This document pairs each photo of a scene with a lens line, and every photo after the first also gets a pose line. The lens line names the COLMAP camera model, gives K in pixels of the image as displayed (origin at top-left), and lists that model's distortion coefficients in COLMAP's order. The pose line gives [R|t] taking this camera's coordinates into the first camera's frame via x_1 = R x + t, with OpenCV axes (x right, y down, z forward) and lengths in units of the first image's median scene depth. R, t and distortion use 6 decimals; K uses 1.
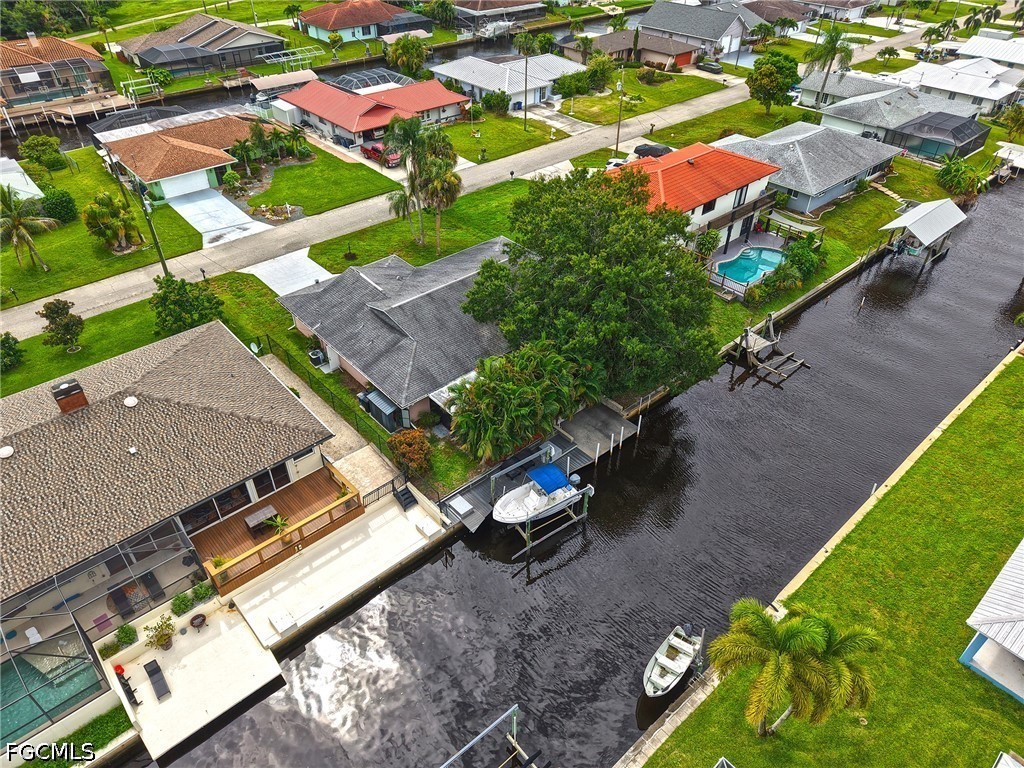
lens RADIAL K [[685.8, 0, 511.0], [0, 685.8, 383.6], [0, 0, 1]] dist [0.022966, -0.024005]
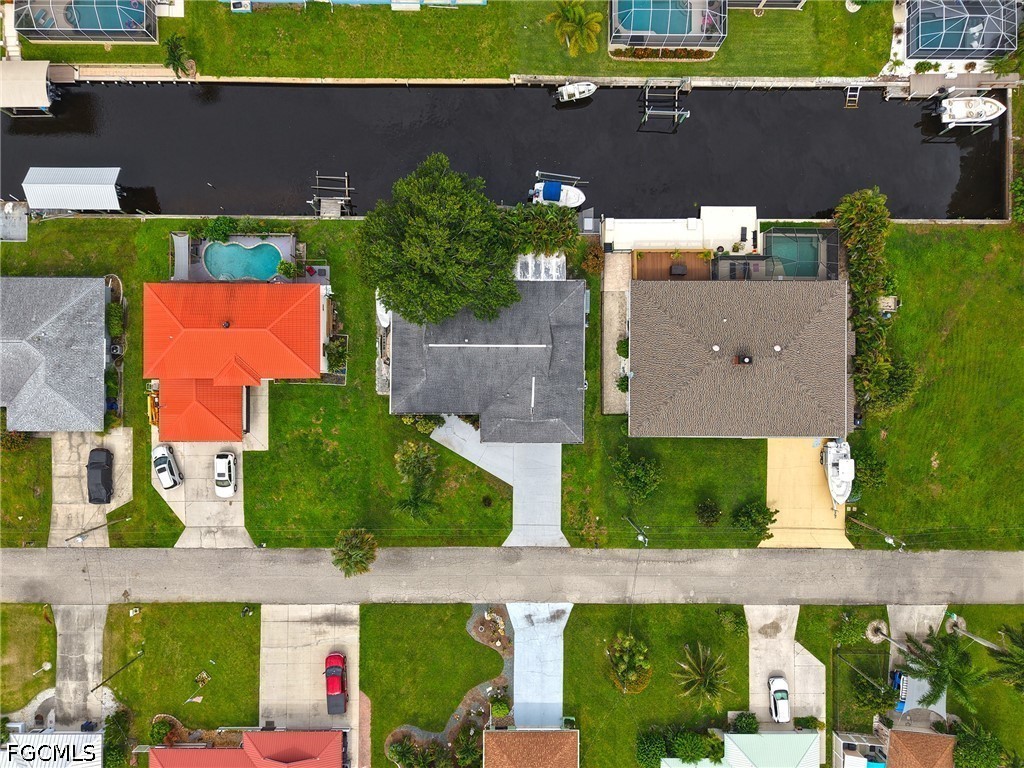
lens RADIAL K [[681.4, 0, 510.3], [0, 681.4, 384.7], [0, 0, 1]] dist [0.047198, -0.051793]
pose [[-0.746402, -0.665424, -0.009734, -0.112584], [0.397716, -0.457748, 0.795166, -0.947277], [-0.533578, 0.589643, 0.606314, 0.147796]]
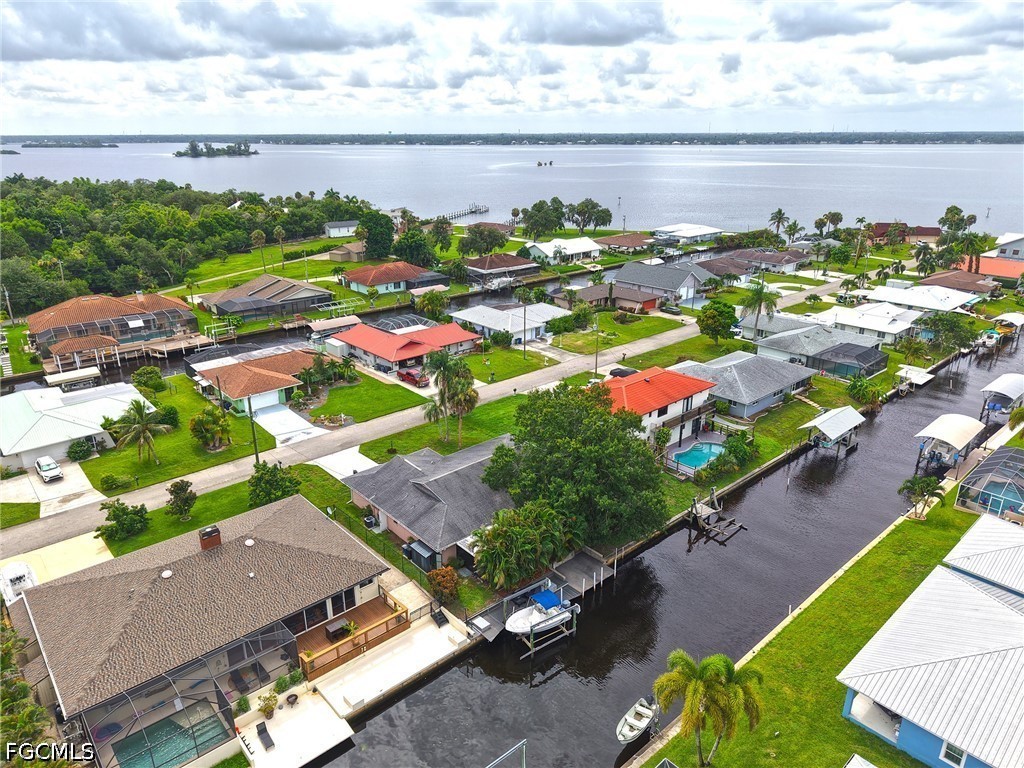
lens RADIAL K [[681.4, 0, 510.3], [0, 681.4, 384.7], [0, 0, 1]] dist [0.047198, -0.051793]
pose [[0.999963, -0.008539, -0.001313, -0.006452], [0.007717, 0.951181, -0.308538, 0.090090], [0.003883, 0.308516, 0.951211, -0.252061]]
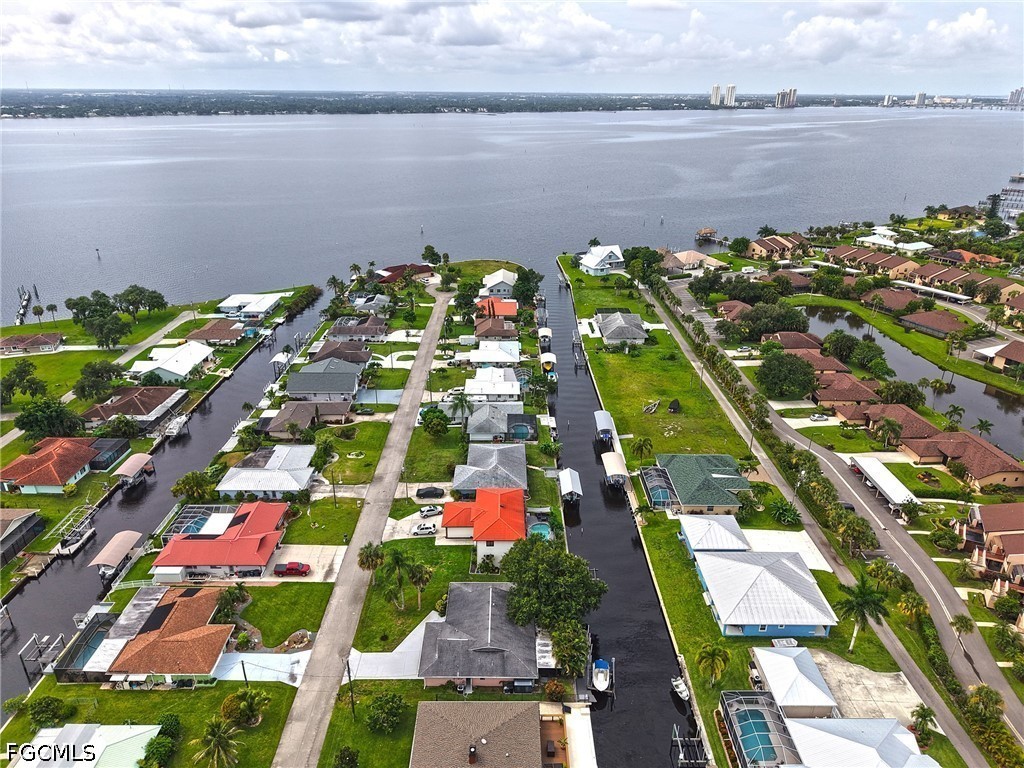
lens RADIAL K [[681.4, 0, 510.3], [0, 681.4, 384.7], [0, 0, 1]] dist [0.047198, -0.051793]
pose [[0.659583, -0.297702, 0.690162, -0.962092], [0.461373, 0.885237, -0.059083, -0.469844], [-0.593368, 0.357392, 0.721239, -0.604700]]
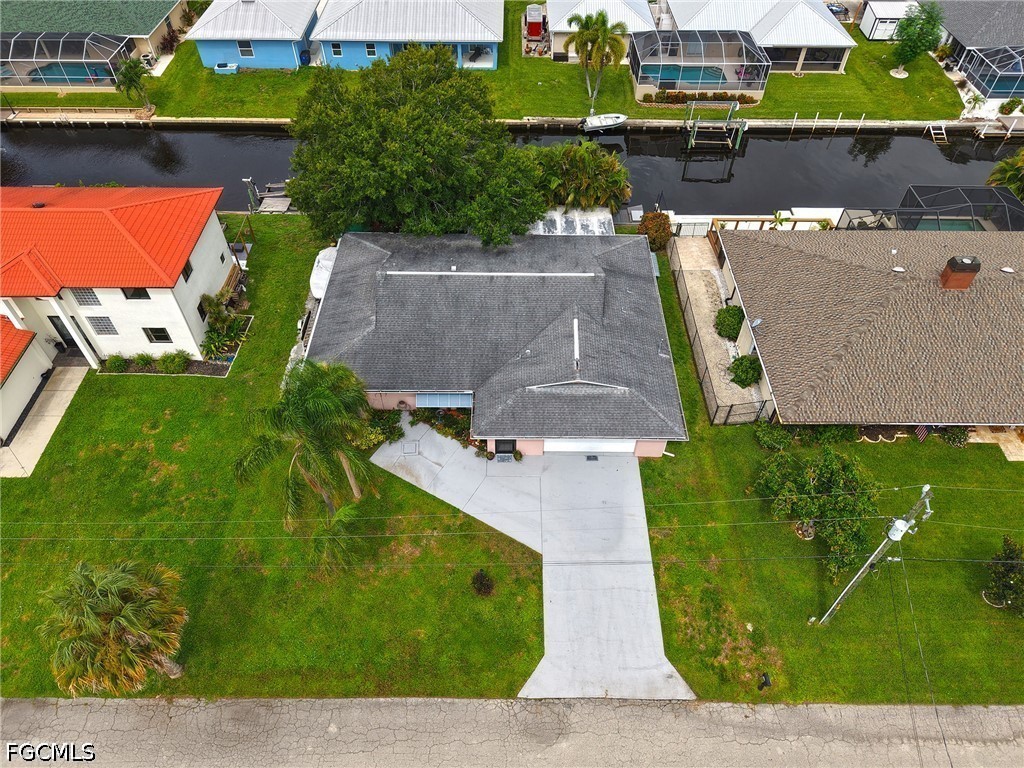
lens RADIAL K [[685.8, 0, 511.0], [0, 685.8, 383.6], [0, 0, 1]] dist [0.022966, -0.024005]
pose [[-0.747157, -0.498822, 0.439241, -0.374569], [0.404991, 0.182329, 0.895957, -0.616708], [-0.527009, 0.847309, 0.065790, 0.786417]]
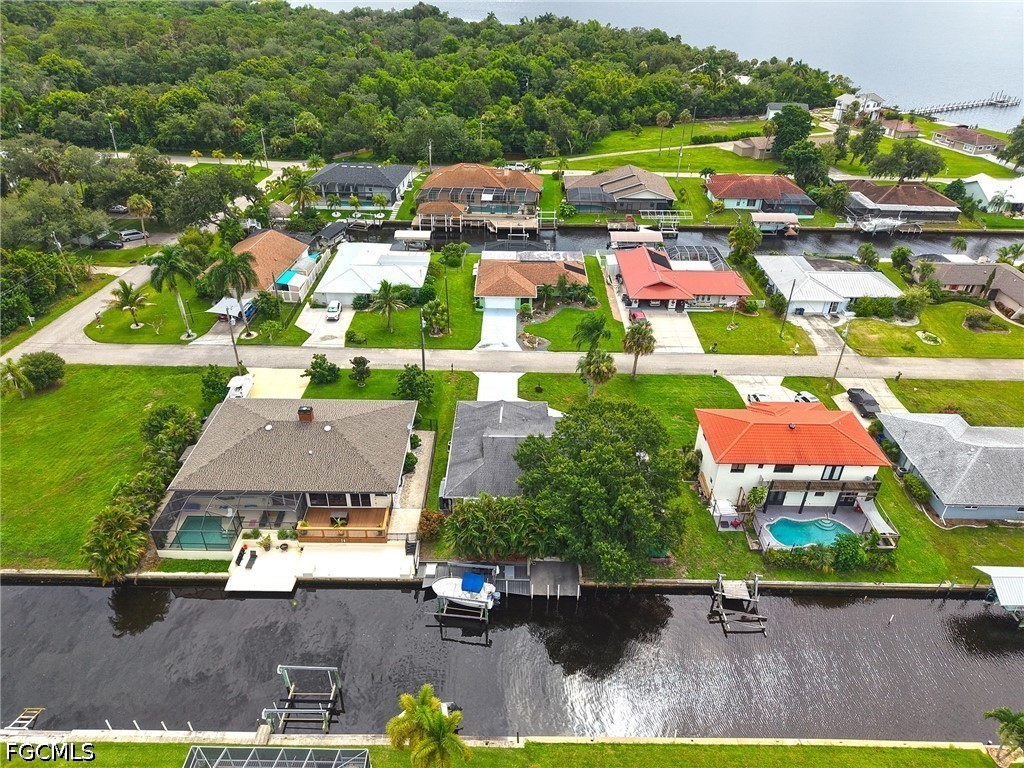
lens RADIAL K [[681.4, 0, 510.3], [0, 681.4, 384.7], [0, 0, 1]] dist [0.047198, -0.051793]
pose [[0.743574, 0.364243, -0.560737, 0.478726], [-0.420246, 0.906853, 0.031799, -0.203125], [0.520088, 0.212002, 0.827383, -0.185230]]
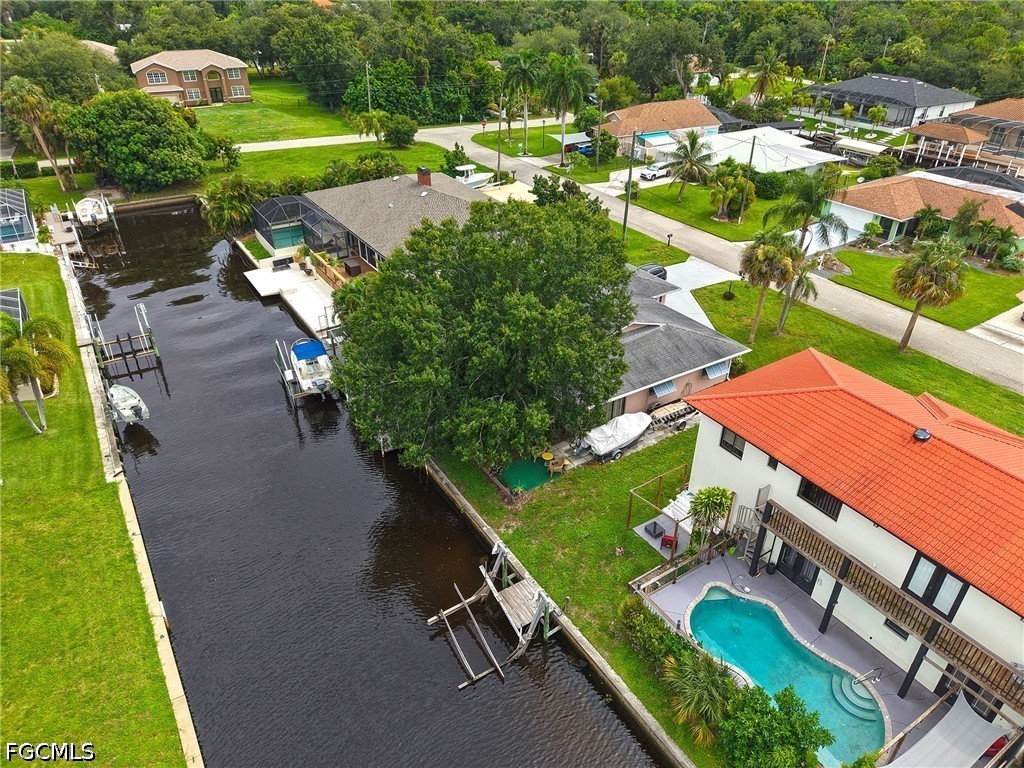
lens RADIAL K [[685.8, 0, 511.0], [0, 685.8, 383.6], [0, 0, 1]] dist [0.022966, -0.024005]
pose [[-0.155546, 0.513515, -0.843865, 0.600042], [-0.613769, 0.619115, 0.489882, -0.361278], [0.774011, 0.594137, 0.218879, 0.613279]]
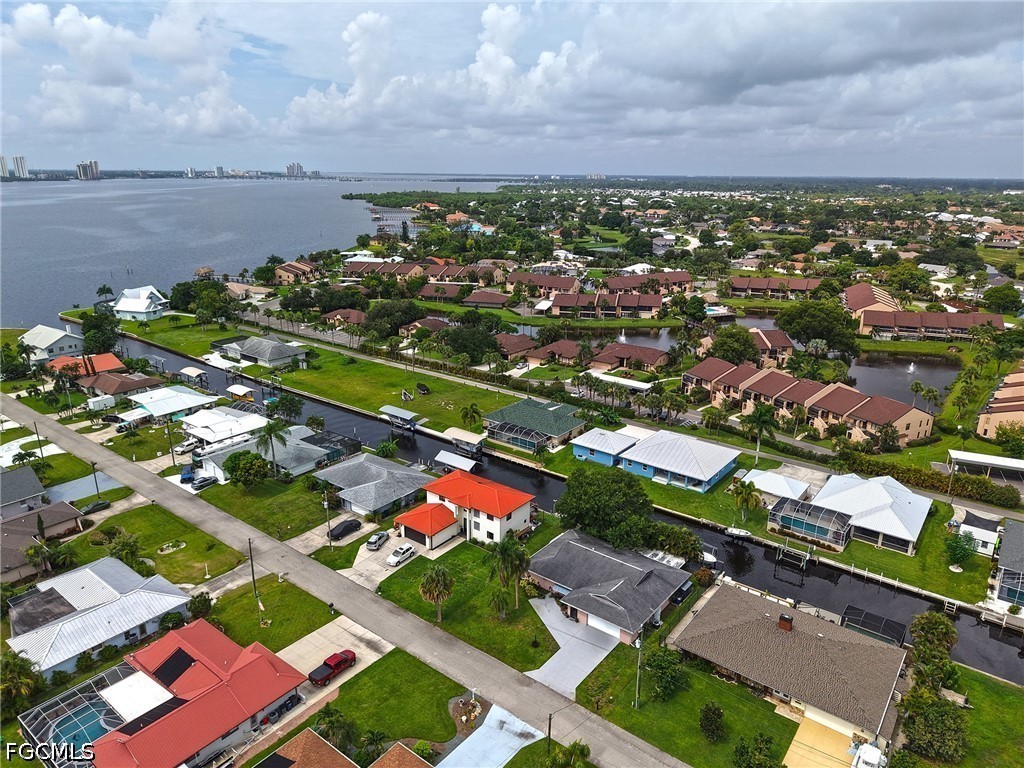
lens RADIAL K [[685.8, 0, 511.0], [0, 685.8, 383.6], [0, 0, 1]] dist [0.022966, -0.024005]
pose [[-0.184756, -0.295873, 0.937190, -1.282022], [0.598979, 0.722127, 0.346059, -1.005113], [-0.779159, 0.625294, 0.043804, 0.617849]]
